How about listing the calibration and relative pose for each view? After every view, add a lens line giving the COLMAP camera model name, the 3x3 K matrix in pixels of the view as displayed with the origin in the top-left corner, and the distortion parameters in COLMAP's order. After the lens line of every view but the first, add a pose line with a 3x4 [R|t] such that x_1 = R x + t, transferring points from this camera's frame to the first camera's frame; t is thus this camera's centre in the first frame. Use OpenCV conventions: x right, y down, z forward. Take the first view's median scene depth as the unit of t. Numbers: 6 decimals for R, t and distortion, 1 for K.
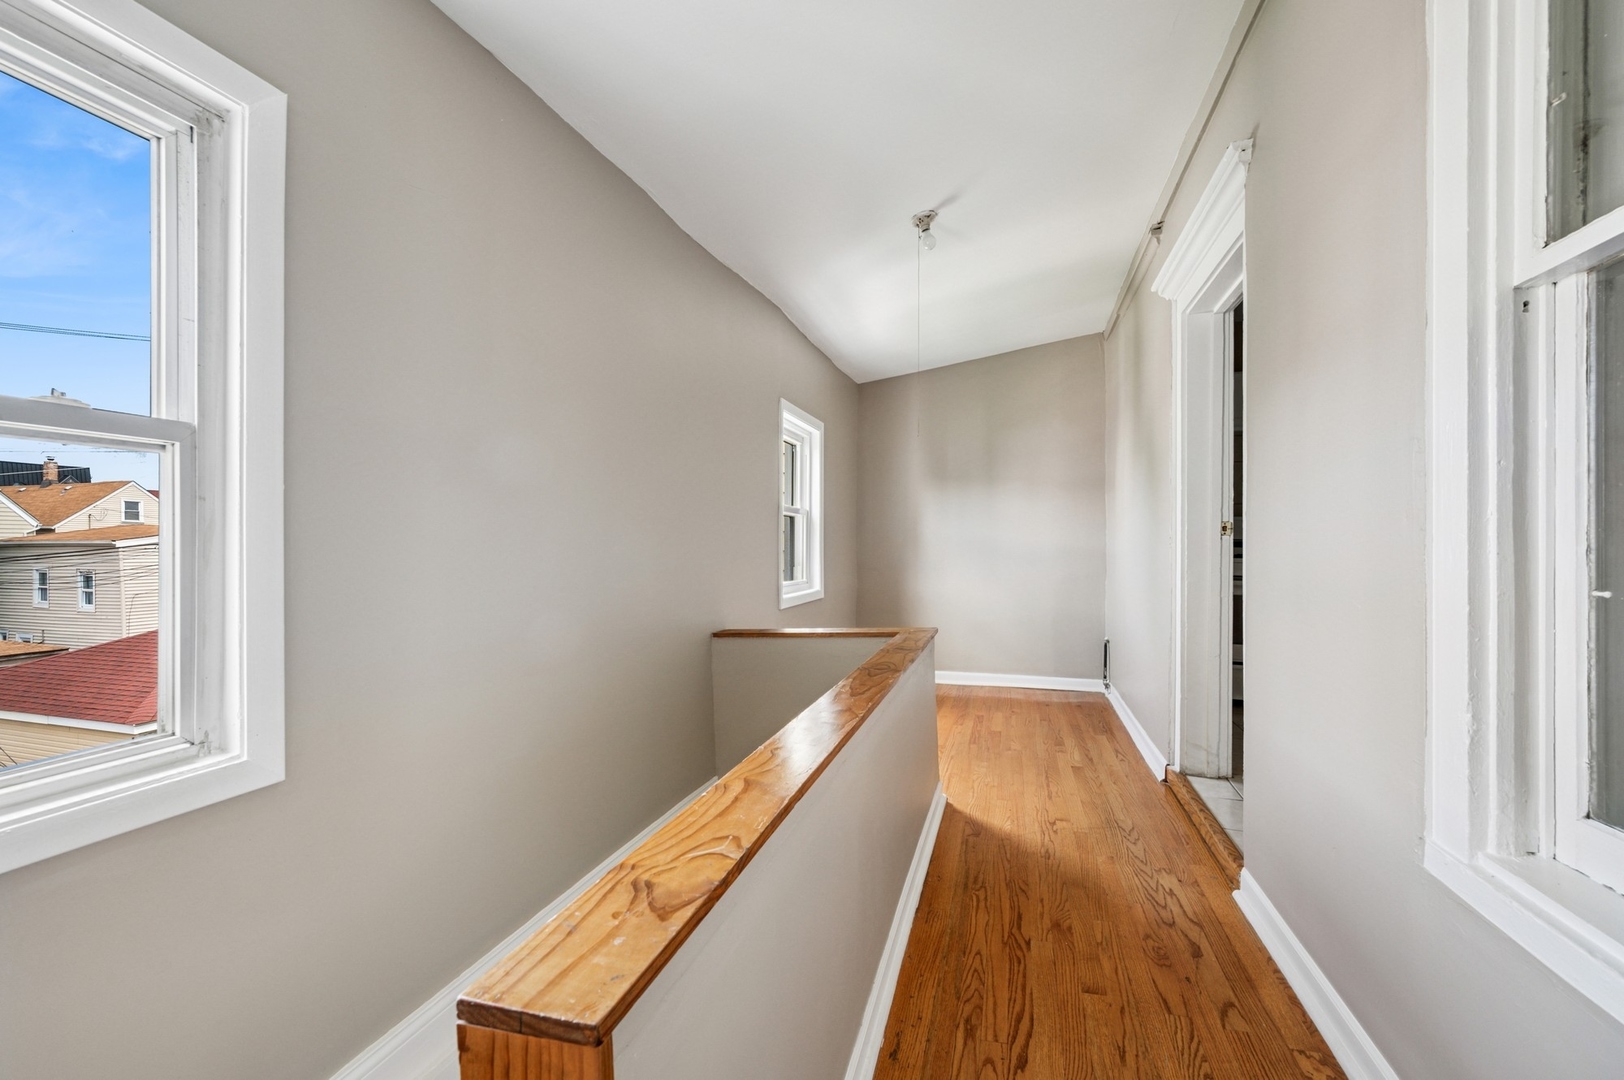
lens RADIAL K [[641.6, 0, 820.3], [0, 641.6, 540.0], [0, 0, 1]] dist [-0.000071, -0.000162]
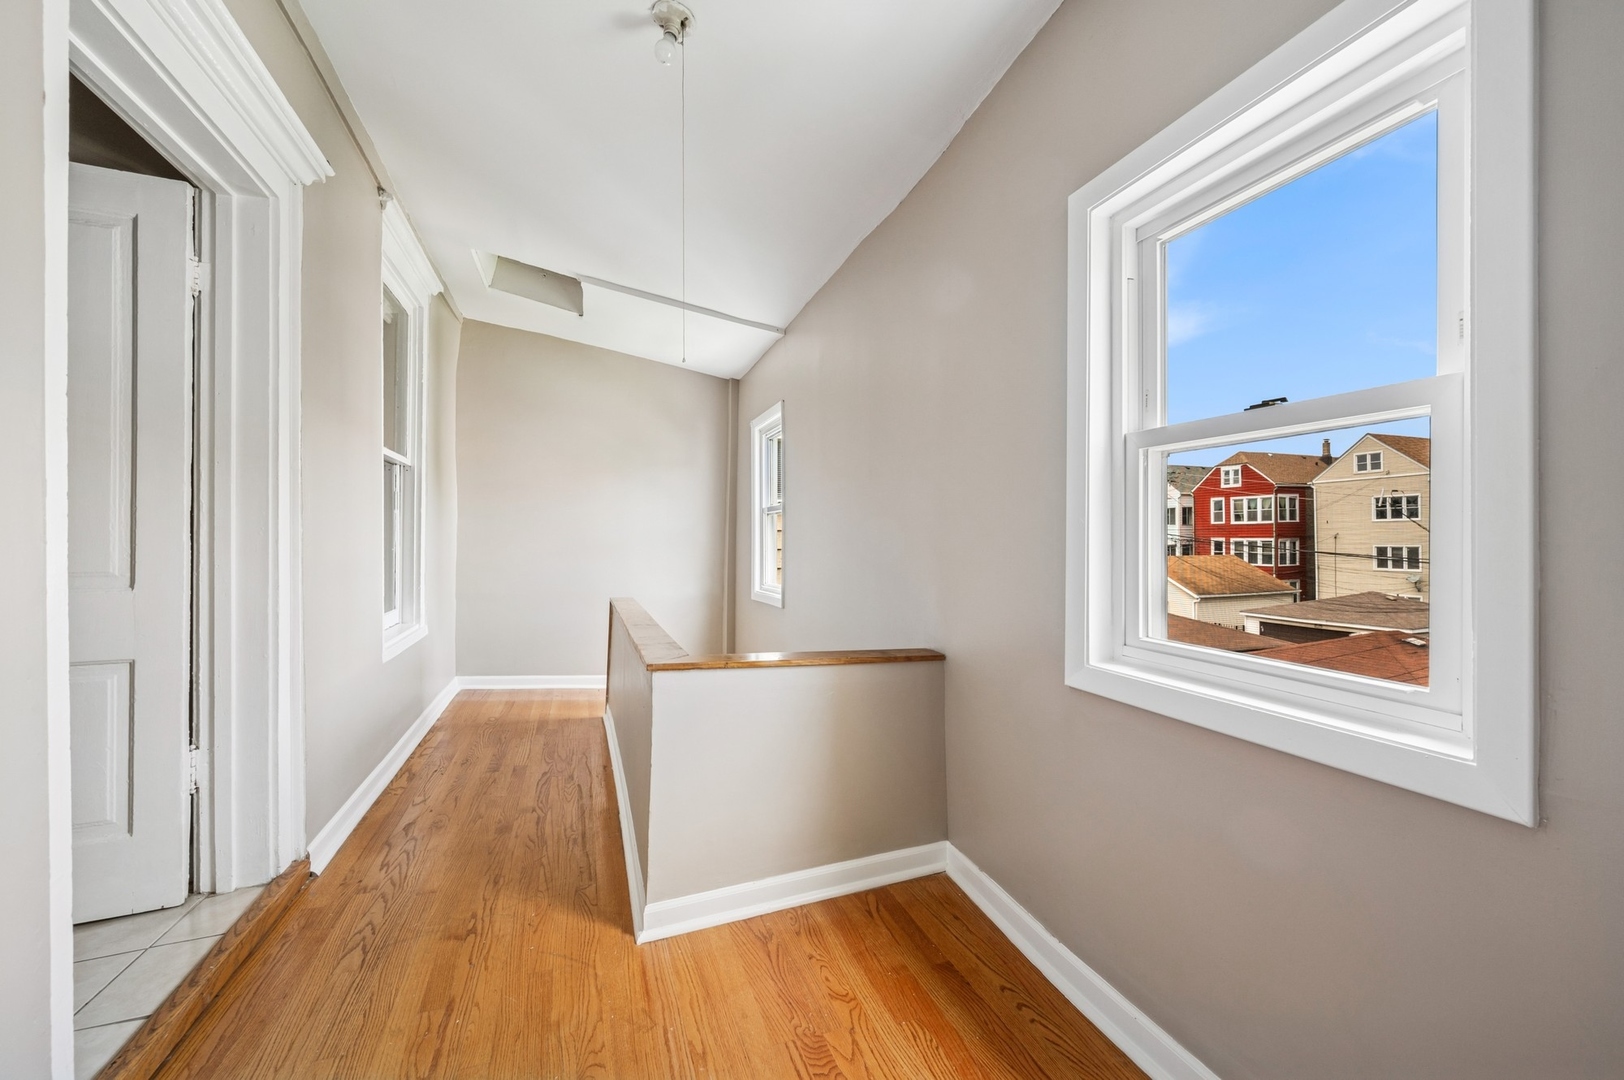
lens RADIAL K [[641.6, 0, 820.3], [0, 641.6, 540.0], [0, 0, 1]] dist [-0.000071, -0.000162]
pose [[-0.795766, -0.003015, -0.605597, 0.647470], [-0.003162, 0.999995, -0.000824, 0.007498], [0.605596, 0.001259, -0.795771, 2.395601]]
